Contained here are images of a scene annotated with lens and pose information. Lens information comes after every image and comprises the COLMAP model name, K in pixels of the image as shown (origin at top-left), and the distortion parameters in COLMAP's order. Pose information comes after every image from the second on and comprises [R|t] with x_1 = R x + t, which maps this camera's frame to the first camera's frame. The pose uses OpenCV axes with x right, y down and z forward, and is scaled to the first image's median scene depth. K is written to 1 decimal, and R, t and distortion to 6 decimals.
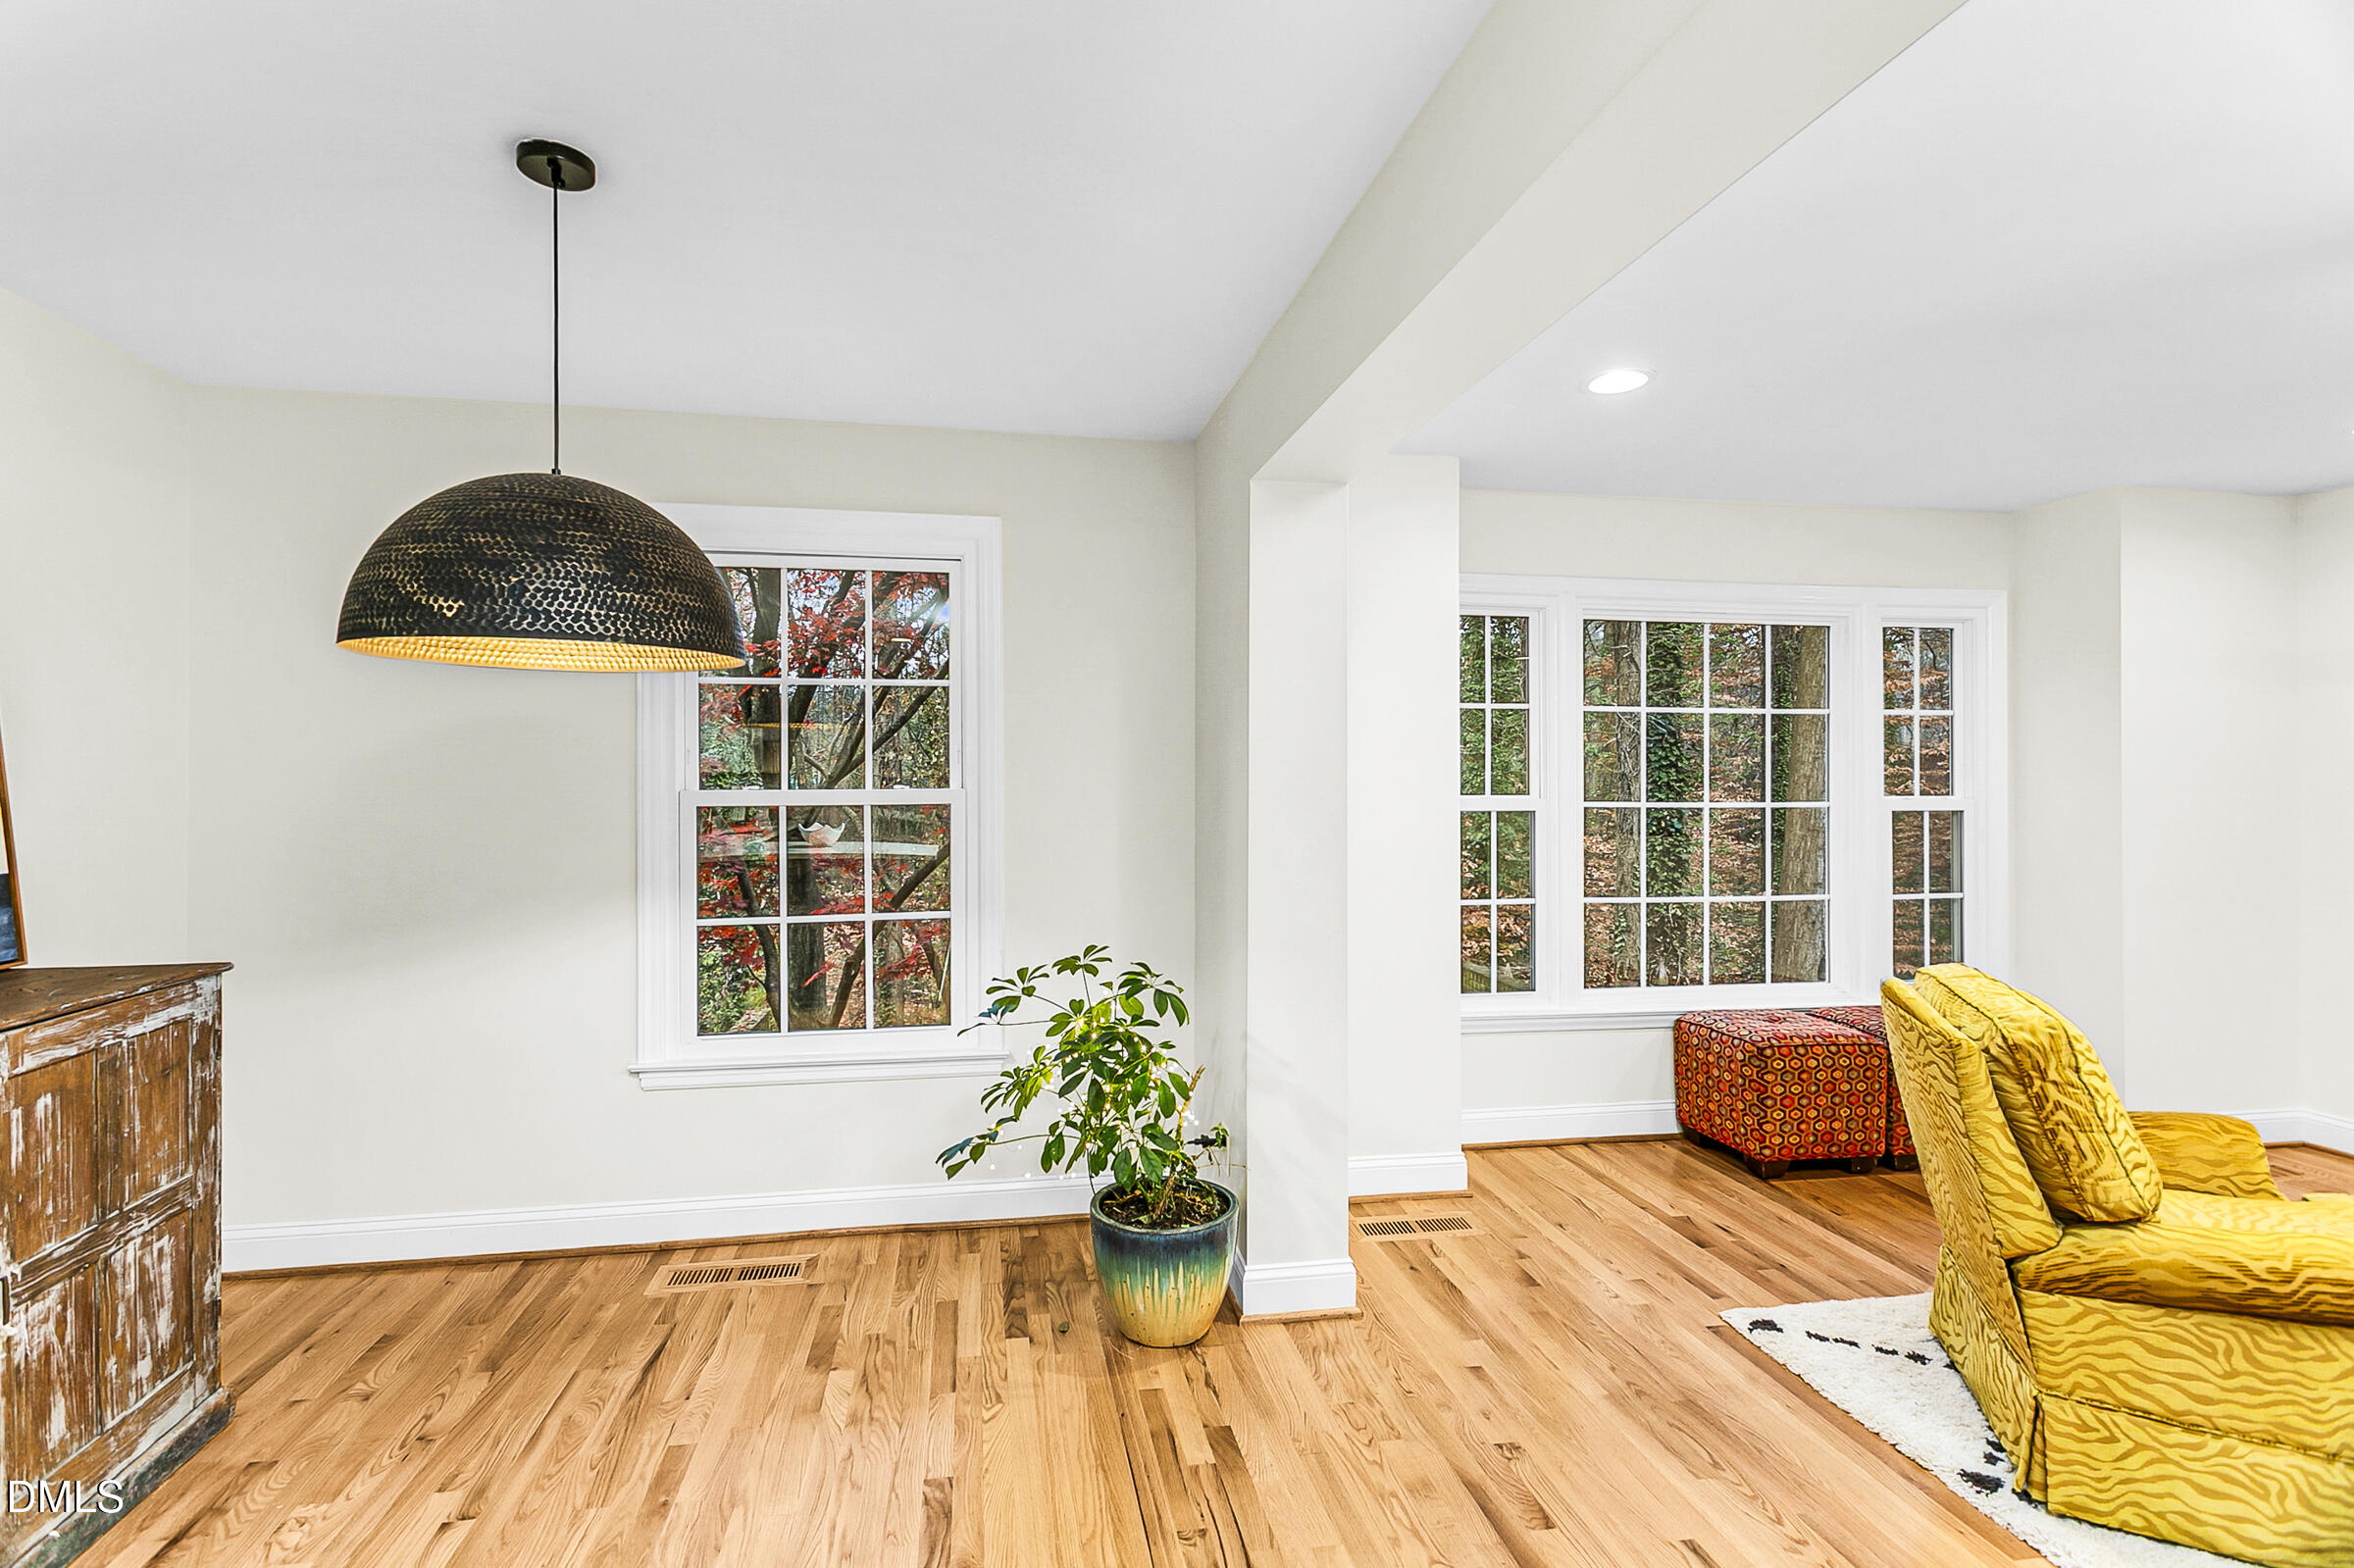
lens RADIAL K [[1121.1, 0, 1166.5], [0, 1121.1, 767.0], [0, 0, 1]] dist [0.003083, -0.002630]
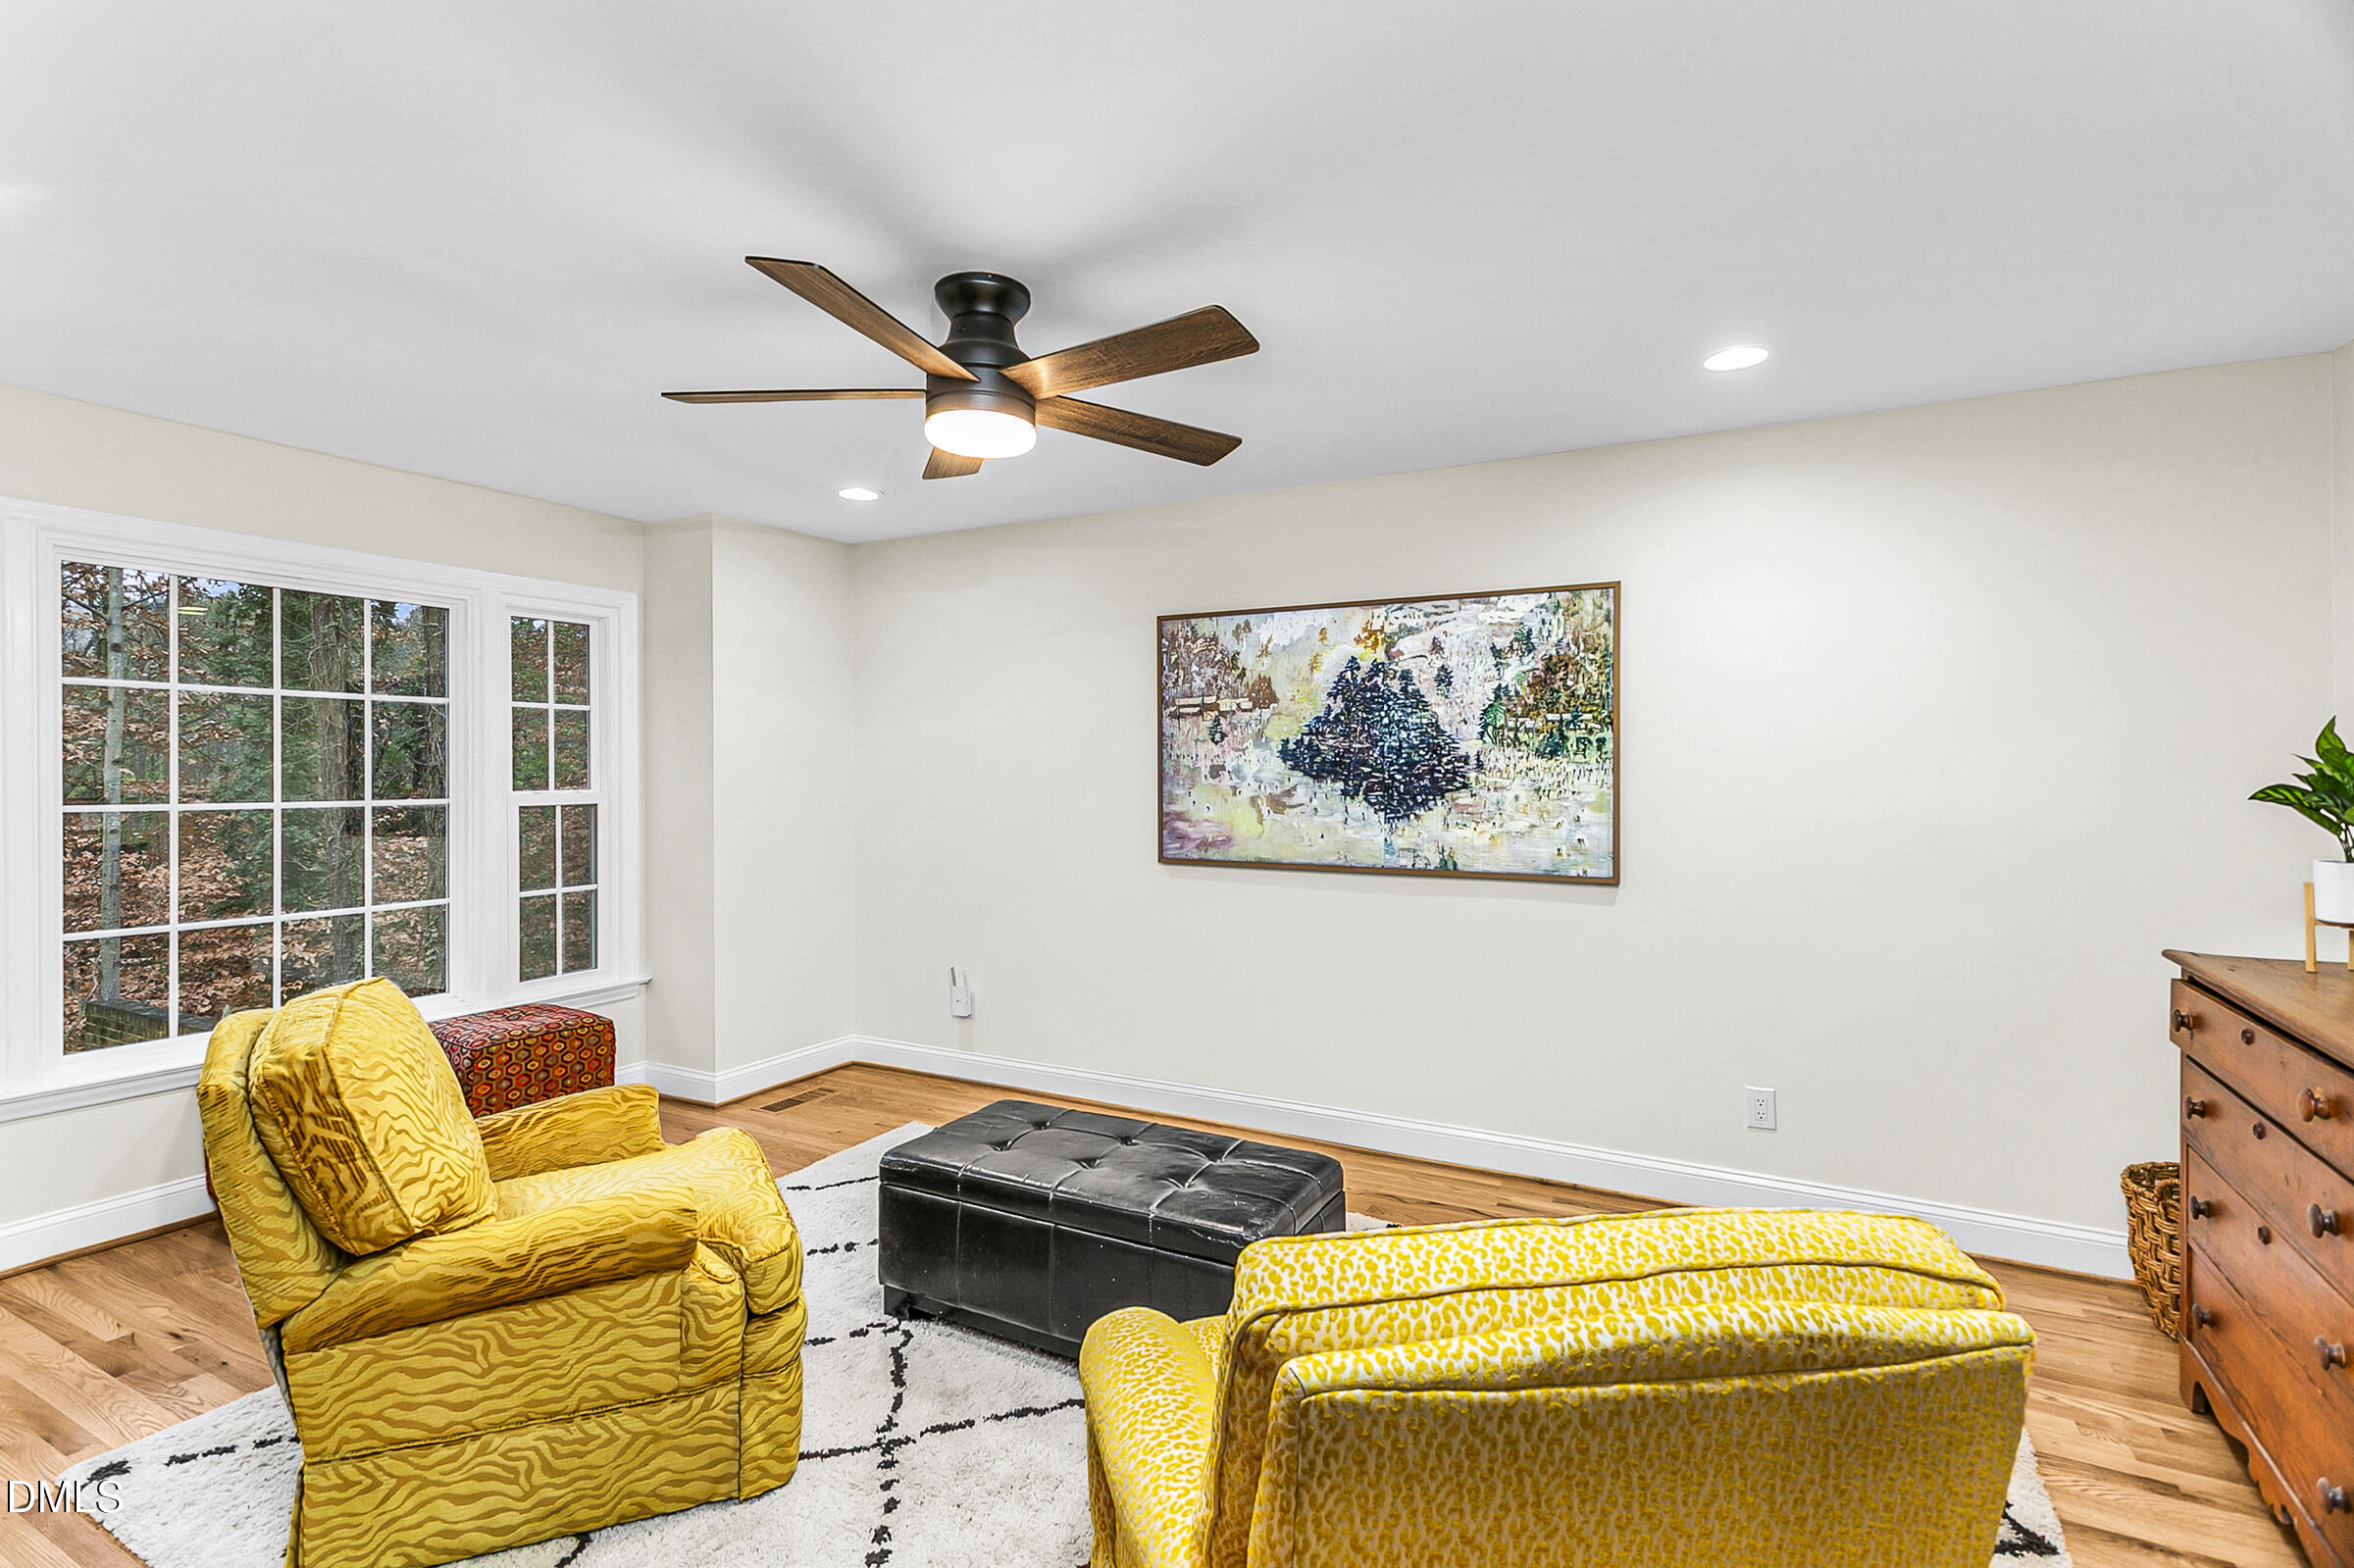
lens RADIAL K [[1121.1, 0, 1153.0], [0, 1121.1, 768.2], [0, 0, 1]] dist [0.003083, -0.002630]
pose [[0.626776, -0.005698, 0.779179, 0.380678], [0.000721, 0.999977, 0.006732, -0.000414], [-0.779199, -0.003658, 0.626766, -0.059545]]
